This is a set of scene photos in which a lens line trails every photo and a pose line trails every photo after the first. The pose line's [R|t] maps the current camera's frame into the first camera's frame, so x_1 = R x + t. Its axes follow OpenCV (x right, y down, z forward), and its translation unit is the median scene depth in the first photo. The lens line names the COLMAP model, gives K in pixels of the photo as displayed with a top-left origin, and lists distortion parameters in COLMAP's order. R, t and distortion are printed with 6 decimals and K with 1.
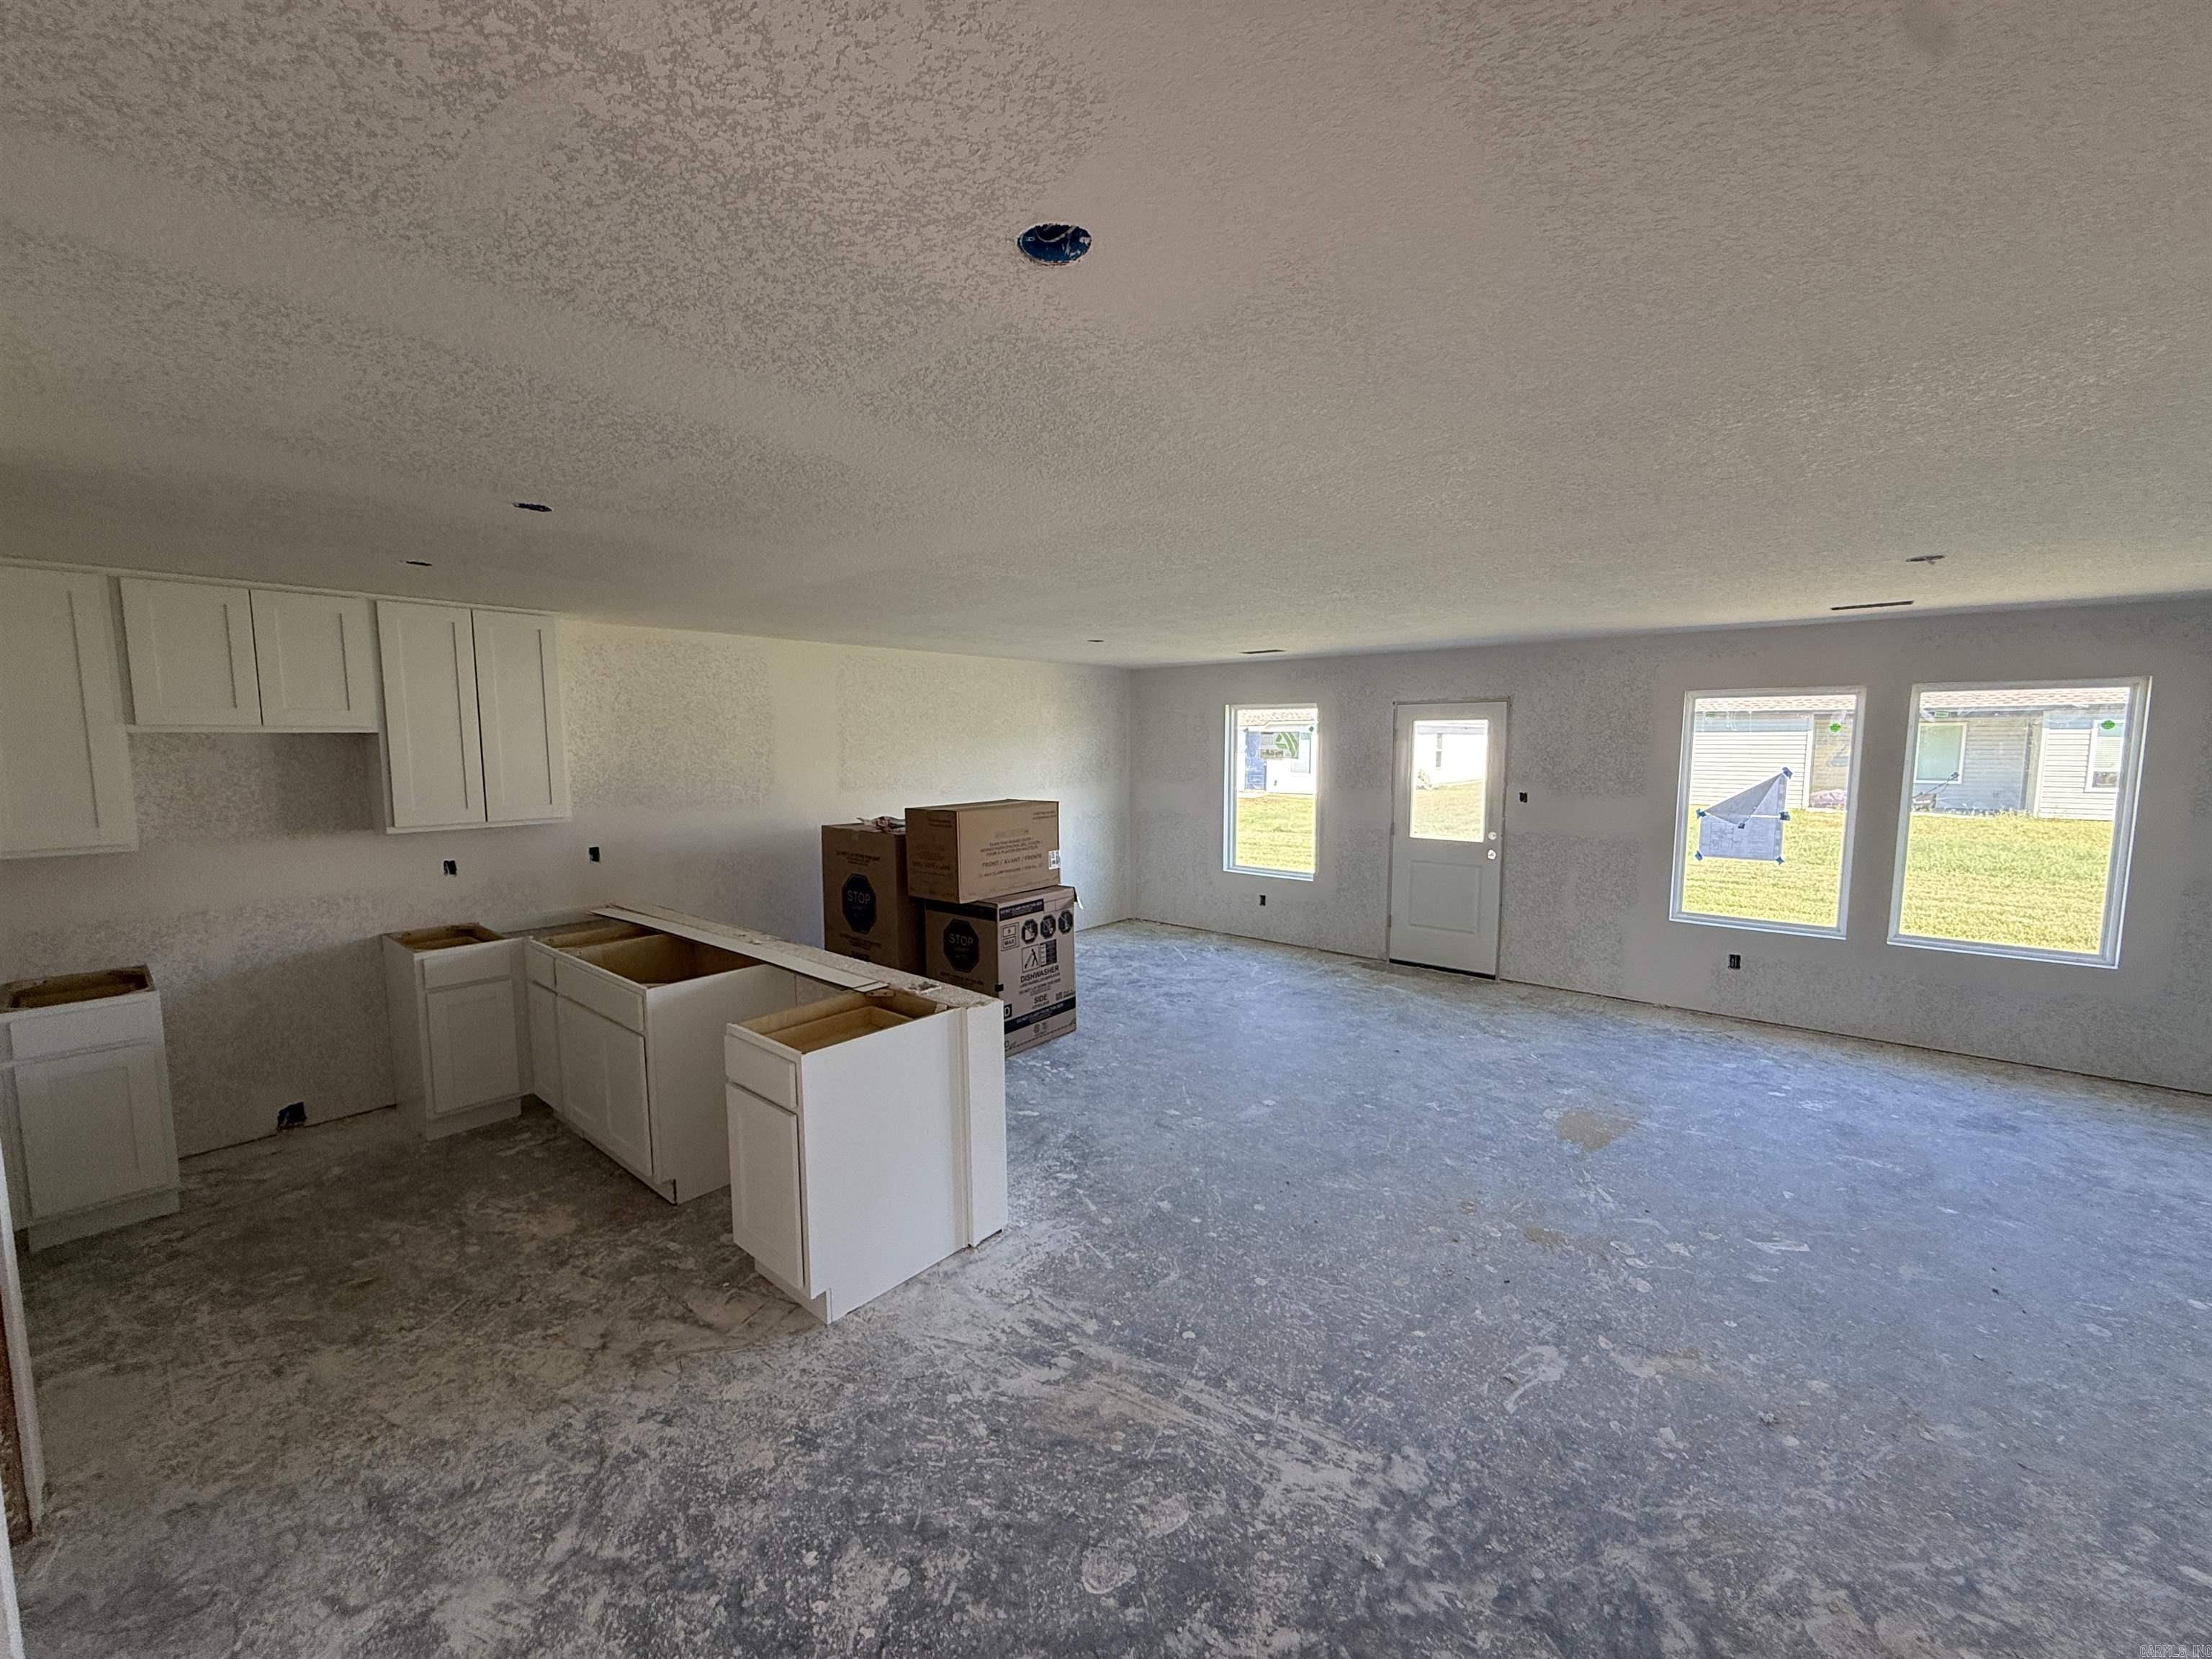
lens RADIAL K [[880.3, 0, 1102.0], [0, 880.3, 829.7], [0, 0, 1]] dist [-0.000285, 0.000025]
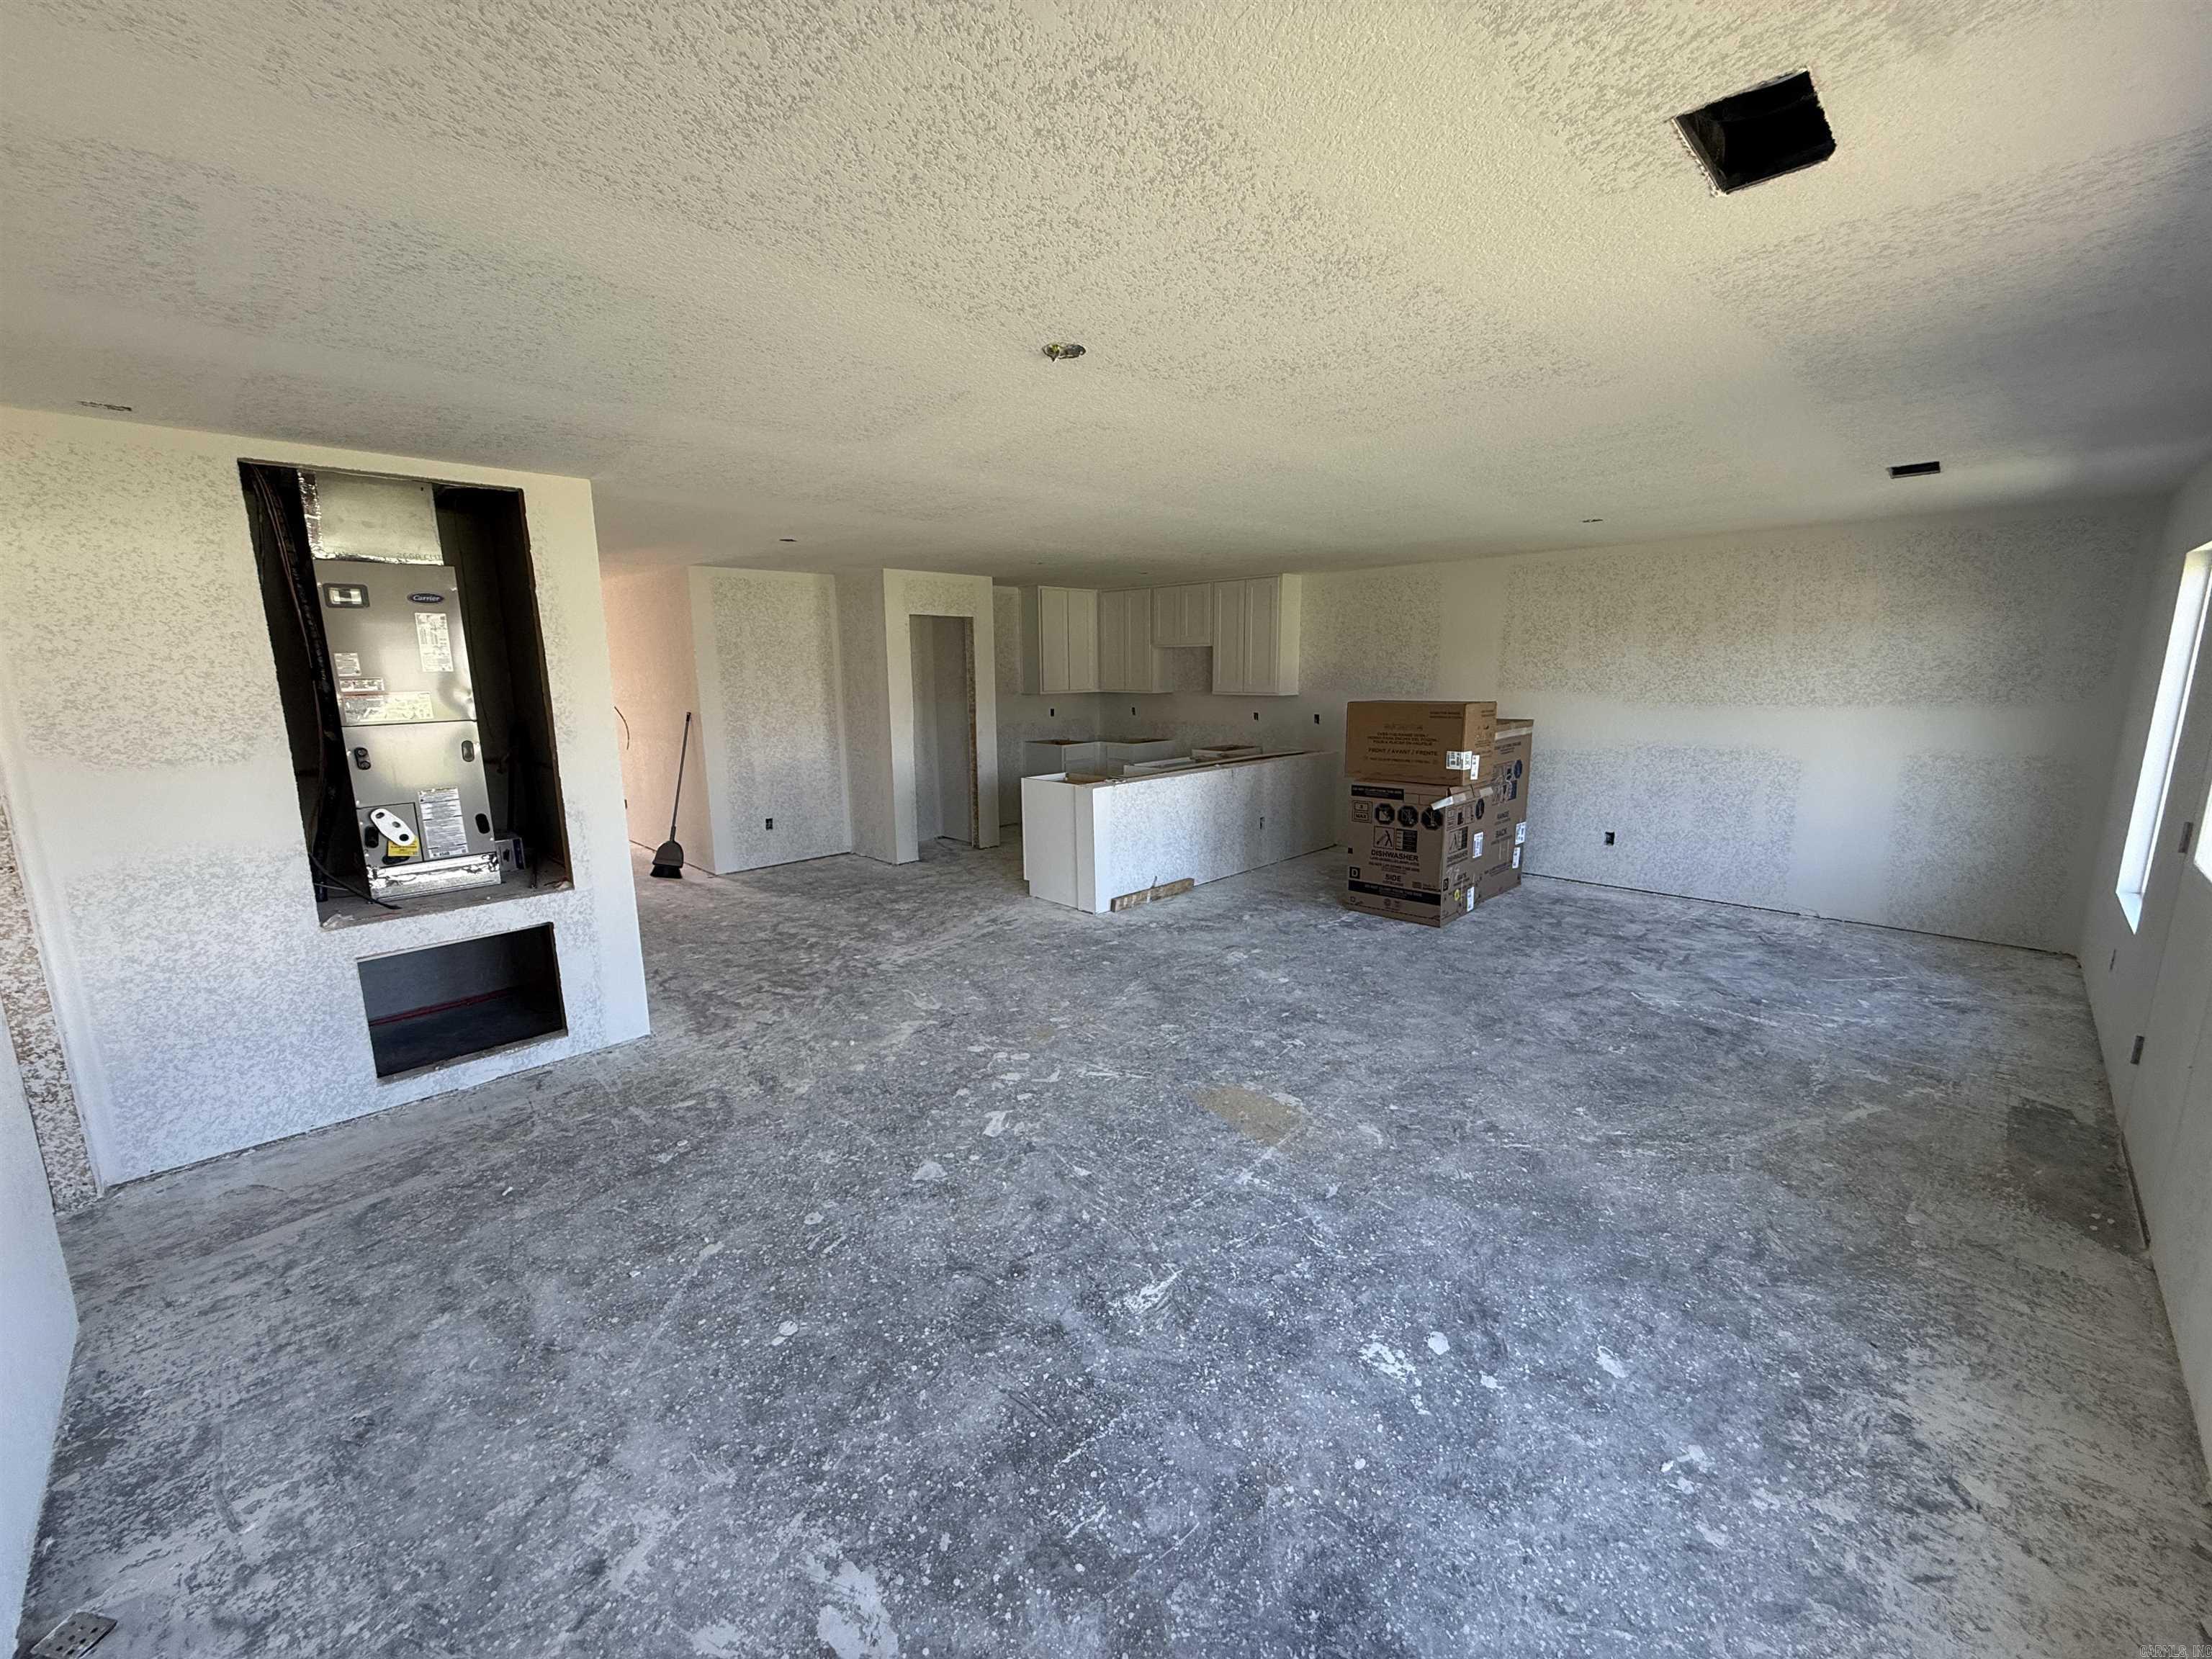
lens RADIAL K [[880.3, 0, 1104.5], [0, 880.3, 830.3], [0, 0, 1]] dist [-0.000285, 0.000025]
pose [[-0.081129, 0.190873, -0.978256, 1.123647], [-0.090817, 0.975993, 0.197963, -0.059350], [0.992558, 0.104903, -0.061846, 0.751868]]
